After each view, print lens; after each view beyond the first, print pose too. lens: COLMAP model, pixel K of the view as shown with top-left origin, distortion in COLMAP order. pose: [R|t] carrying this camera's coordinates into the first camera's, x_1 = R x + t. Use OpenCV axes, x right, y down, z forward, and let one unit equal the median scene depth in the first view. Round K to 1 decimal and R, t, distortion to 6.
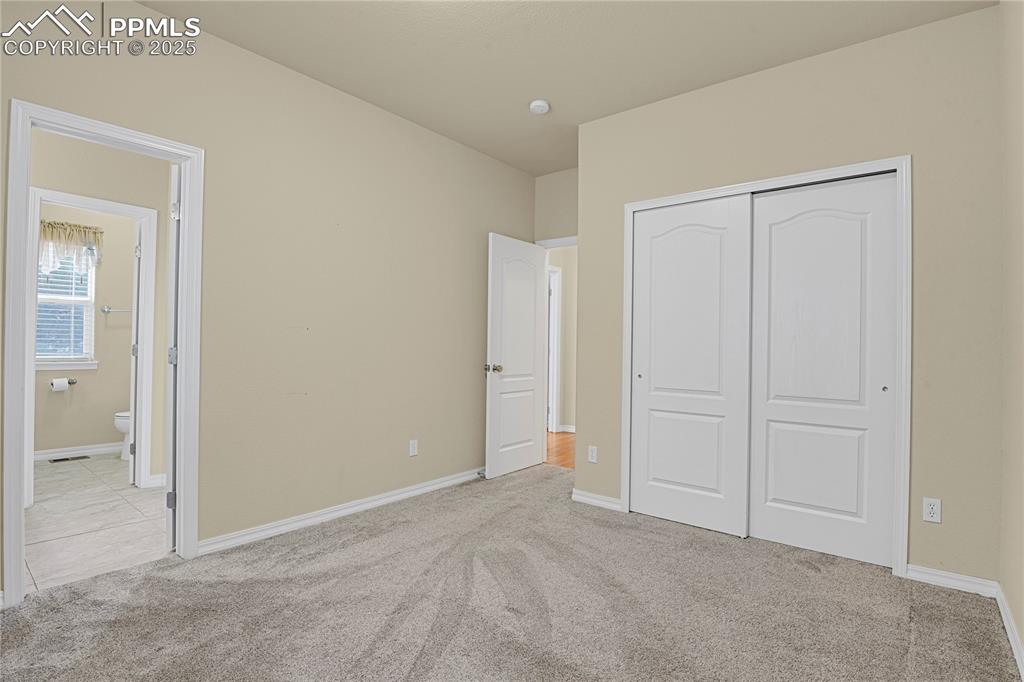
lens RADIAL K [[499.7, 0, 518.4], [0, 499.7, 342.4], [0, 0, 1]] dist [-0.025259, -0.004284]
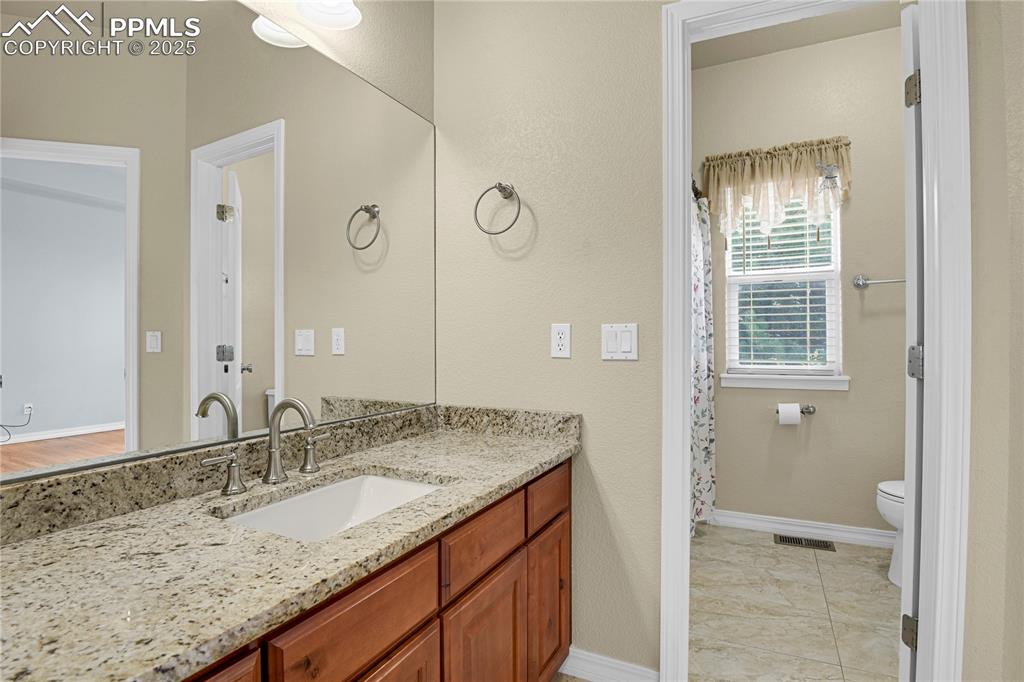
lens RADIAL K [[499.7, 0, 518.4], [0, 499.7, 342.4], [0, 0, 1]] dist [-0.025259, -0.004284]
pose [[0.222605, -0.015127, -0.974791, -0.404241], [0.012969, 0.999837, -0.012554, 0.001941], [0.974822, -0.009848, 0.222765, 0.519733]]
